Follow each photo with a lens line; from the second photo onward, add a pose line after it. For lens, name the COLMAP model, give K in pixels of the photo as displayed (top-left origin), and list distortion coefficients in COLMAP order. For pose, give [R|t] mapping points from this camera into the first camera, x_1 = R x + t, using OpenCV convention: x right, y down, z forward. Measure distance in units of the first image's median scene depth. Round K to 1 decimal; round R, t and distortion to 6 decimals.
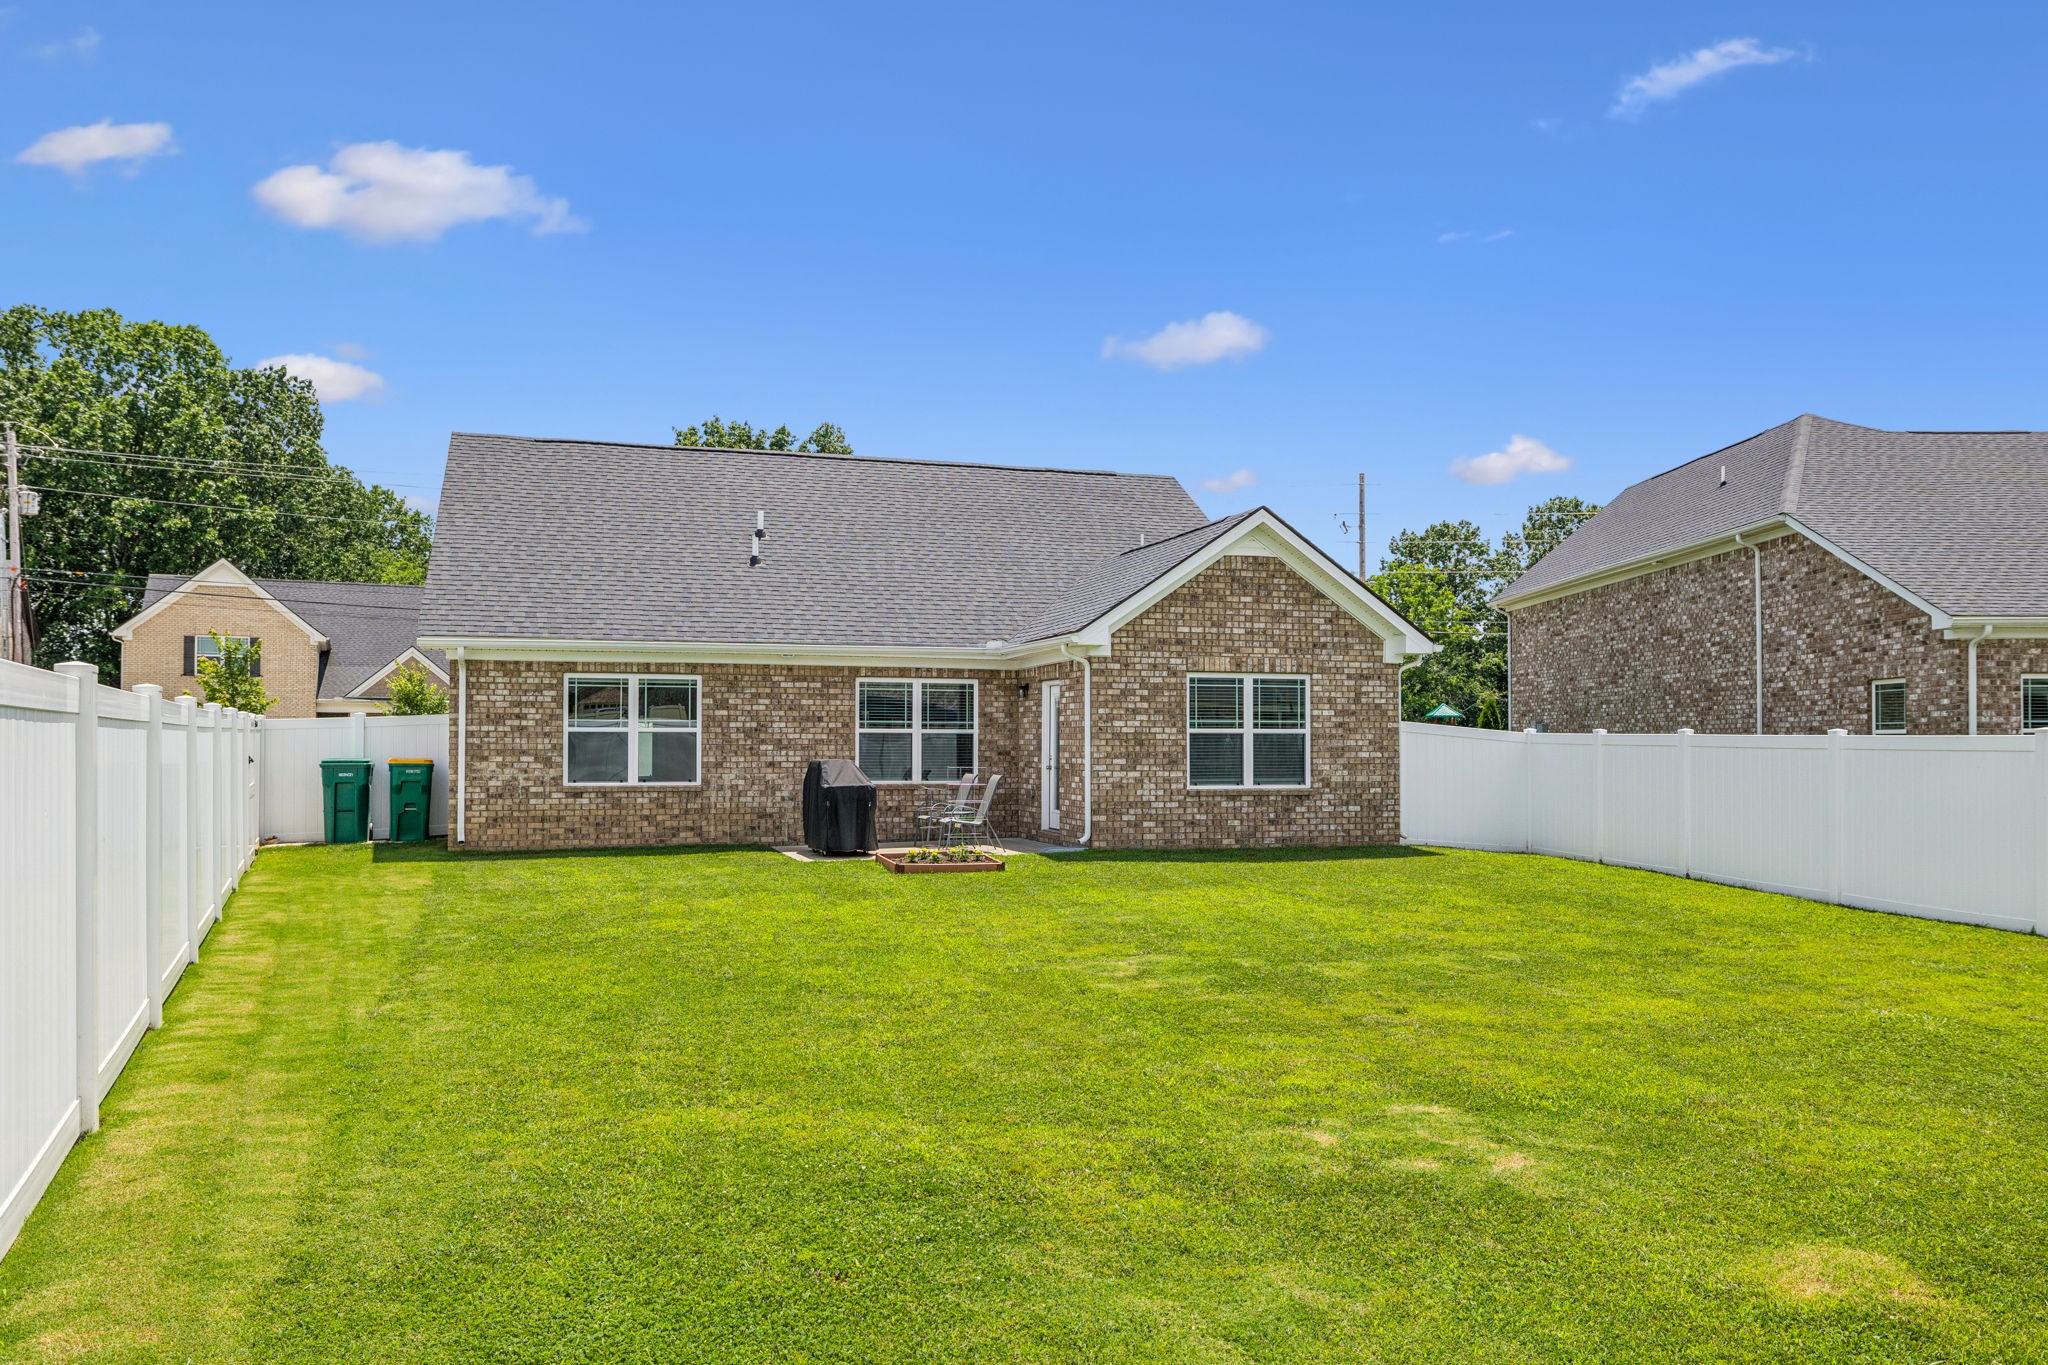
lens RADIAL K [[1483.4, 0, 1018.8], [0, 1483.4, 766.3], [0, 0, 1]] dist [-0.003099, 0.001265]
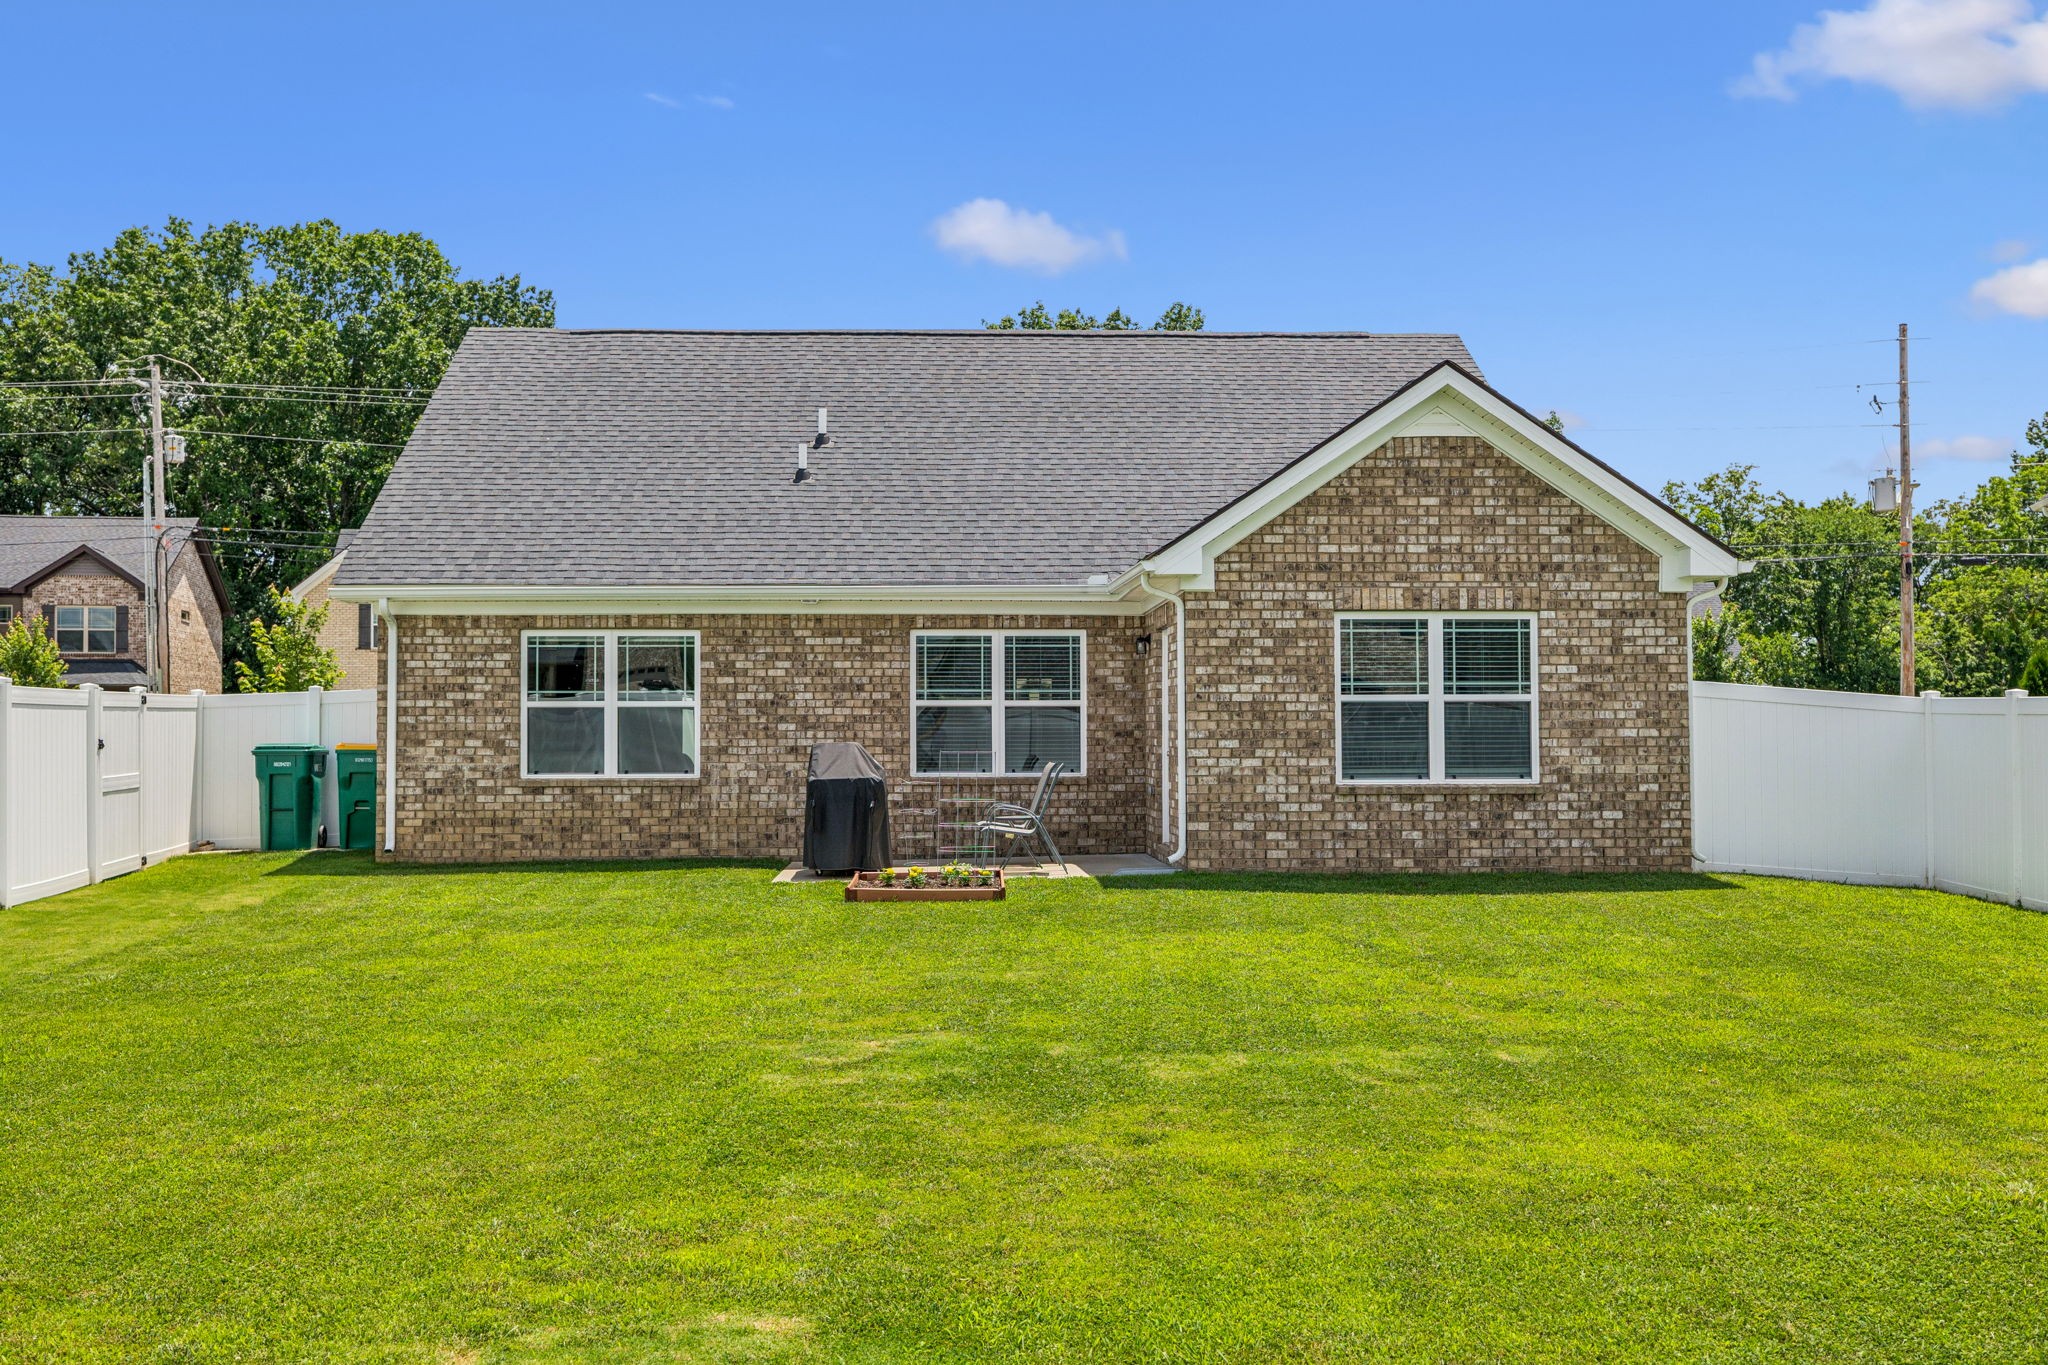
lens RADIAL K [[1945.4, 0, 1028.1], [0, 1945.4, 727.6], [0, 0, 1]] dist [0.002849, 0.003568]
pose [[0.965366, -0.005385, -0.260842, 0.200701], [0.001065, 0.999860, -0.016700, 0.003972], [0.260896, 0.015844, 0.965237, 0.102628]]
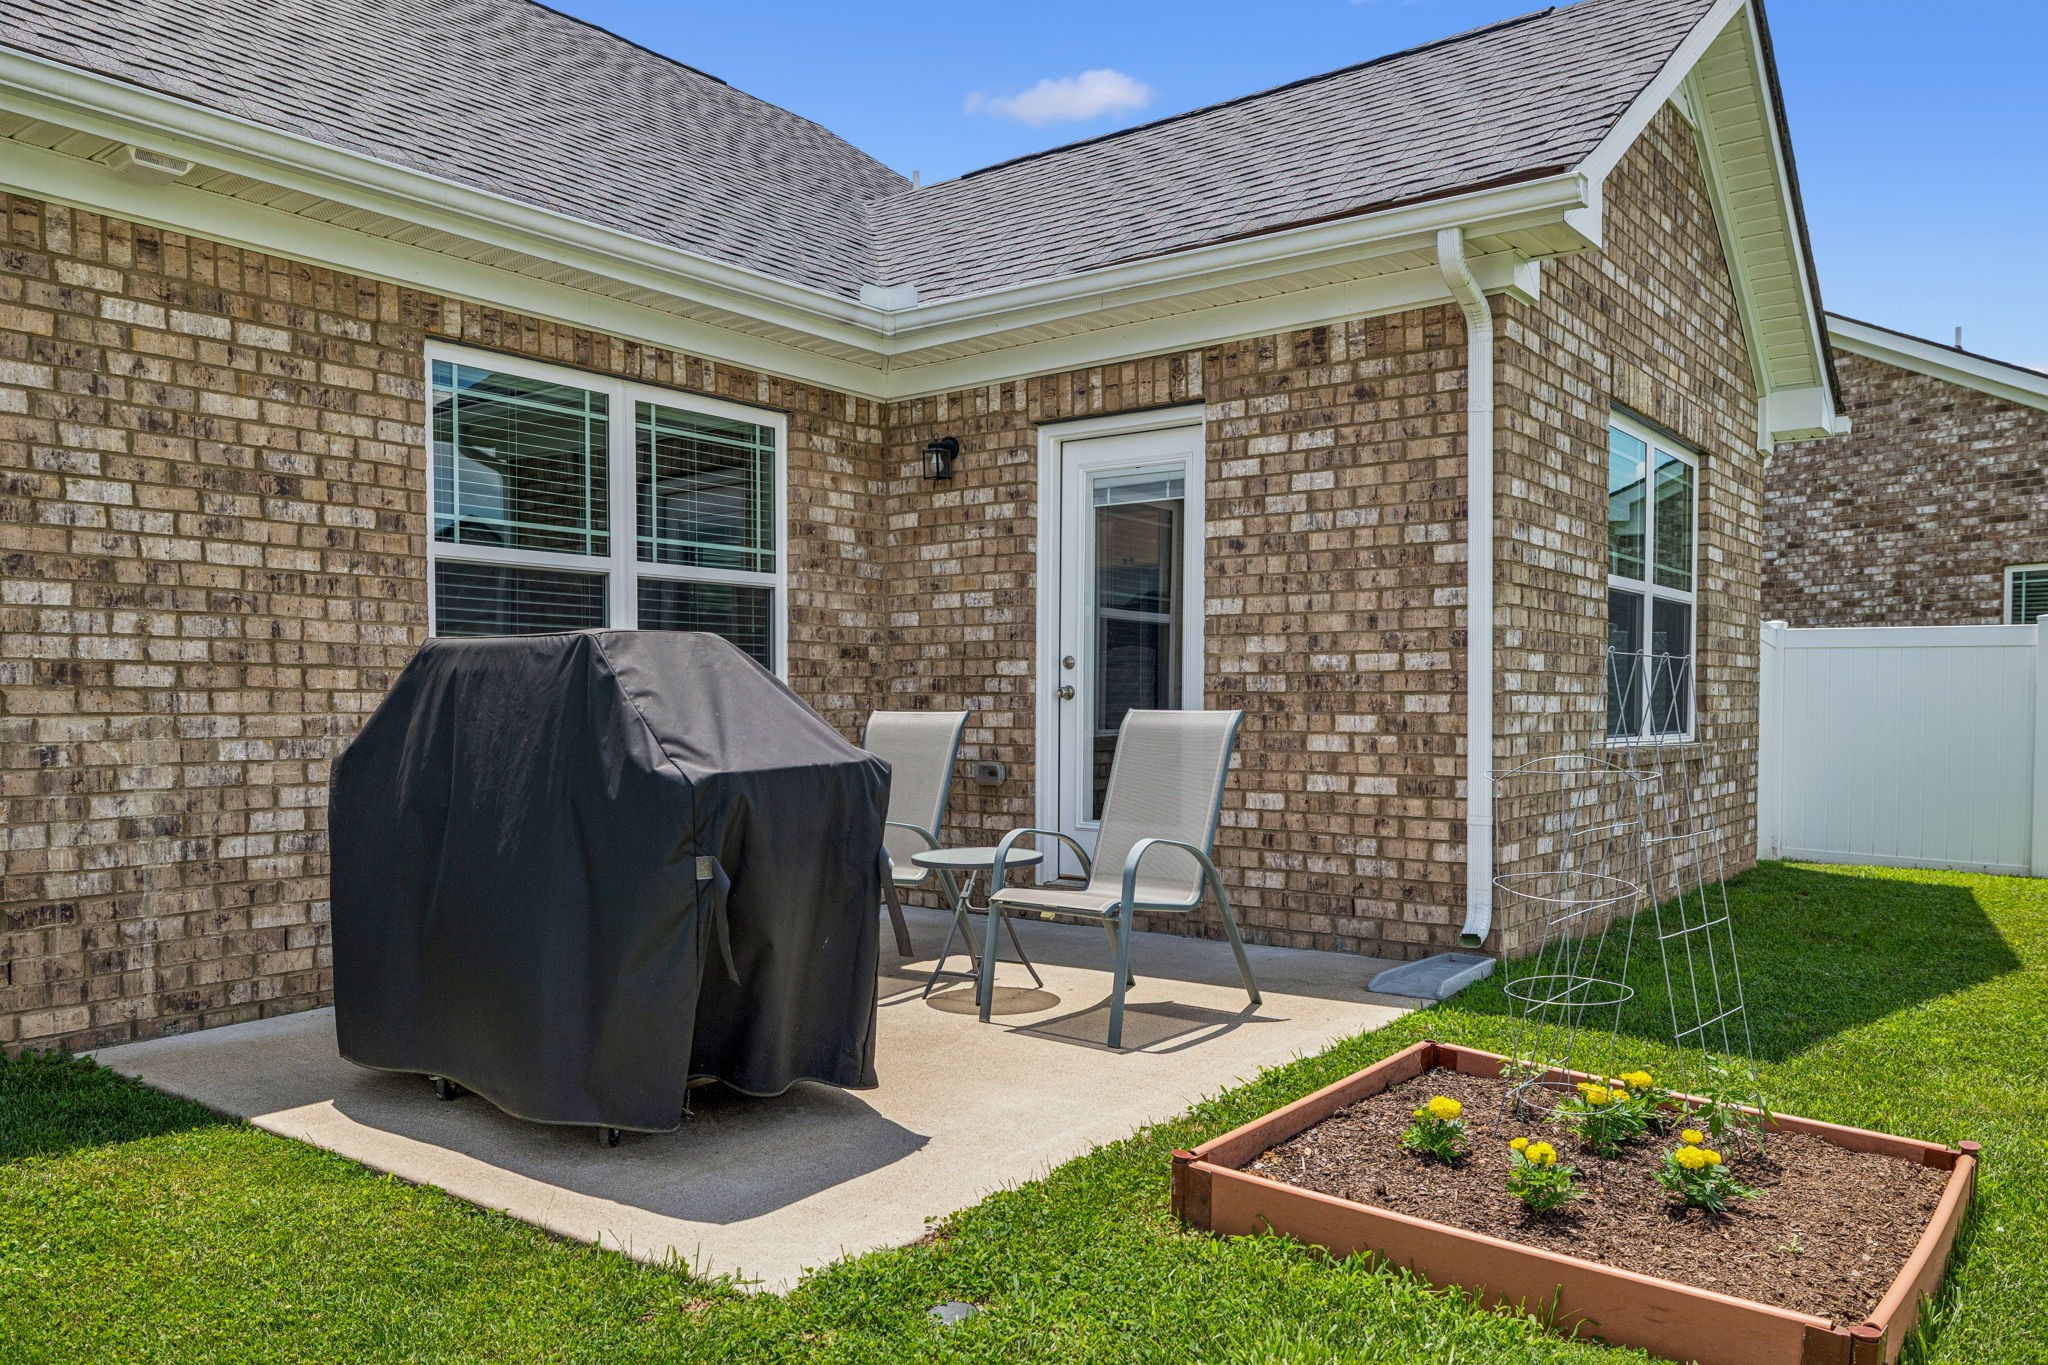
lens RADIAL K [[1483.4, 0, 1018.8], [0, 1483.4, 766.3], [0, 0, 1]] dist [-0.003099, 0.001265]
pose [[0.821951, -0.025954, 0.568966, -0.179452], [0.009388, 0.999443, 0.032028, 0.006770], [-0.569480, -0.020984, 0.821737, 0.759739]]
